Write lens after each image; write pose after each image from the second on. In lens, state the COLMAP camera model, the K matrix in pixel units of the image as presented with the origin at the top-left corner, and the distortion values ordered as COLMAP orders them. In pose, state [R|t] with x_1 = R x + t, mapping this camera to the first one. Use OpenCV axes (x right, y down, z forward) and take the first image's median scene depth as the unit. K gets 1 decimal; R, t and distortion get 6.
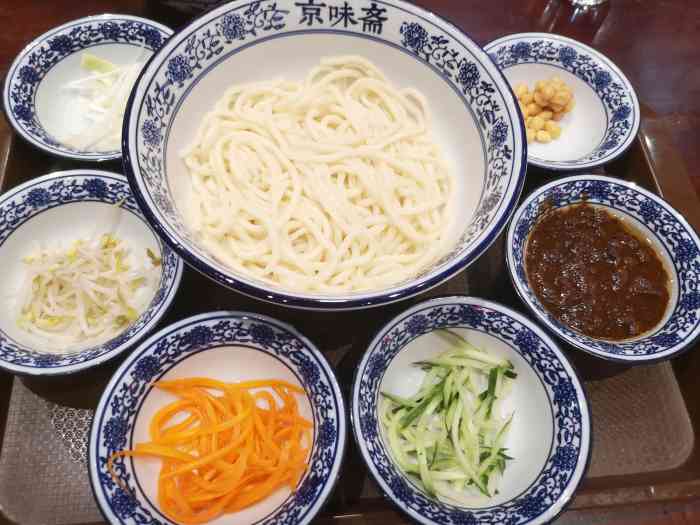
lens RADIAL K [[550.6, 0, 347.6], [0, 550.6, 274.5], [0, 0, 1]] dist [0.002396, 0.001061]
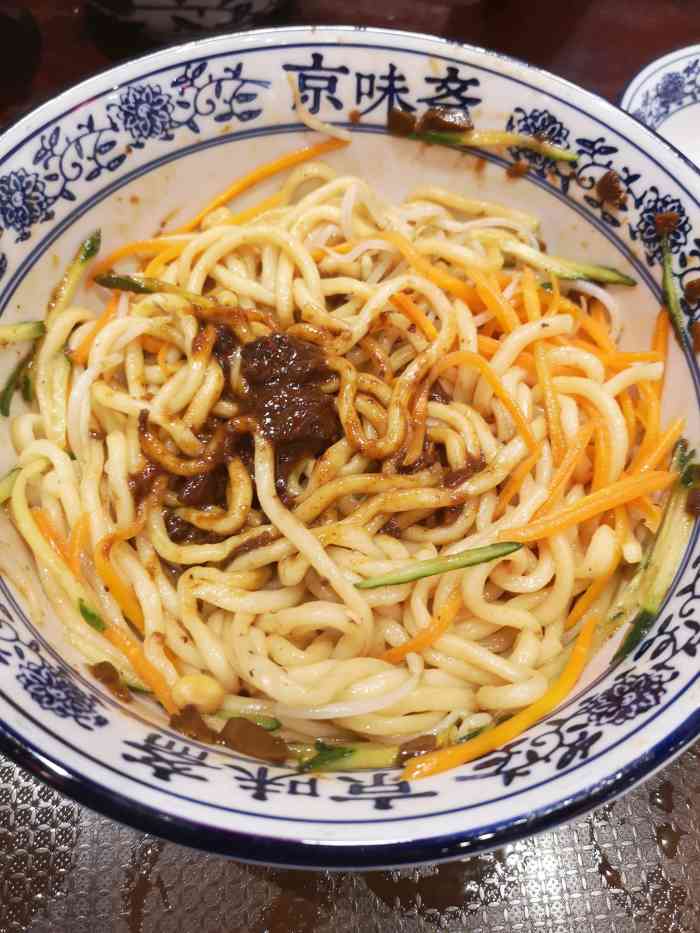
lens RADIAL K [[733.9, 0, 353.6], [0, 733.9, 450.2], [0, 0, 1]] dist [0.002396, 0.001061]
pose [[0.999372, 0.024734, -0.025381, -0.011908], [-0.025469, 0.999254, -0.029036, -0.150571], [0.024644, 0.029664, 0.999256, 0.391396]]
